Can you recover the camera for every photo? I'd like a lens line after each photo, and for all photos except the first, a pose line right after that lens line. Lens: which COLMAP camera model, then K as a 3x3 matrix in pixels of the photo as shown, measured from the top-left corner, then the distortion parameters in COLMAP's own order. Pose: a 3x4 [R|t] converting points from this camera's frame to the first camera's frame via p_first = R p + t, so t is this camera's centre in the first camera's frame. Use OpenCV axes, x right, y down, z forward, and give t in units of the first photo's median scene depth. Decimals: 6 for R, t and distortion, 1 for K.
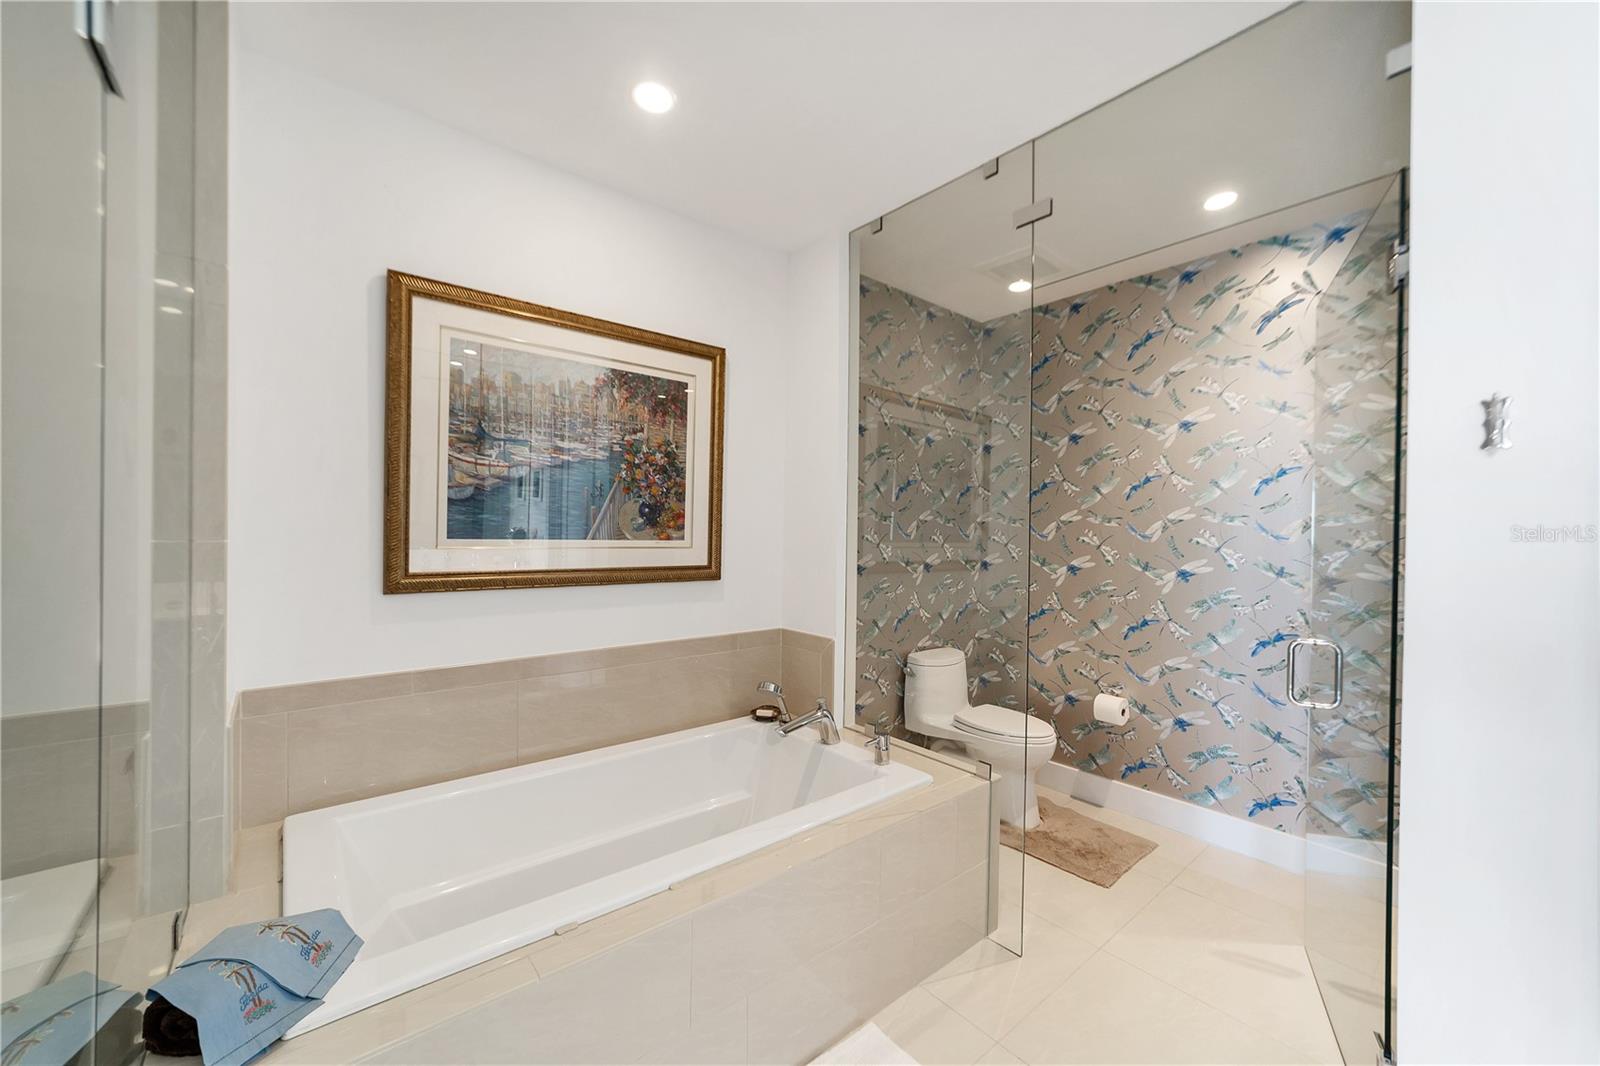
lens RADIAL K [[625.0, 0, 803.7], [0, 625.0, 532.6], [0, 0, 1]] dist [-0.000331, 0.000502]
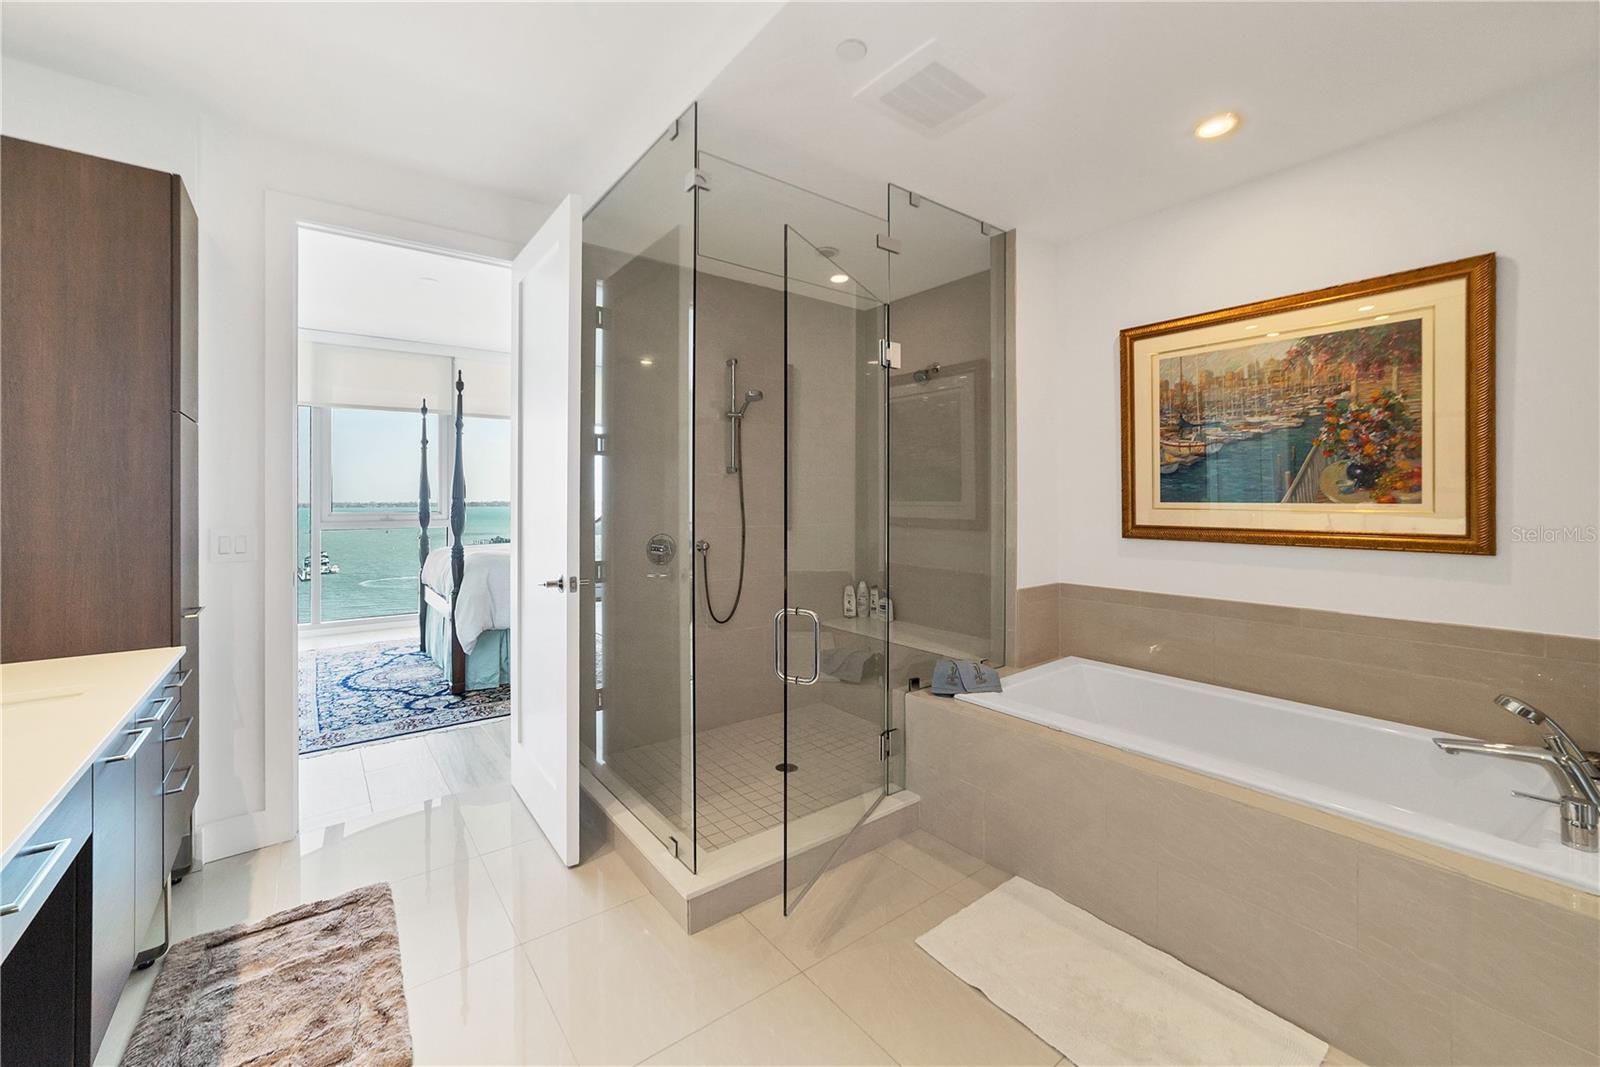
lens RADIAL K [[635.7, 0, 797.1], [0, 635.7, 515.2], [0, 0, 1]] dist [-0.010669, 0.008845]
pose [[-0.038442, 0.004240, -0.999252, 0.772409], [-0.008769, 0.999951, 0.004580, 0.034408], [0.999222, 0.008938, -0.038402, 0.202964]]
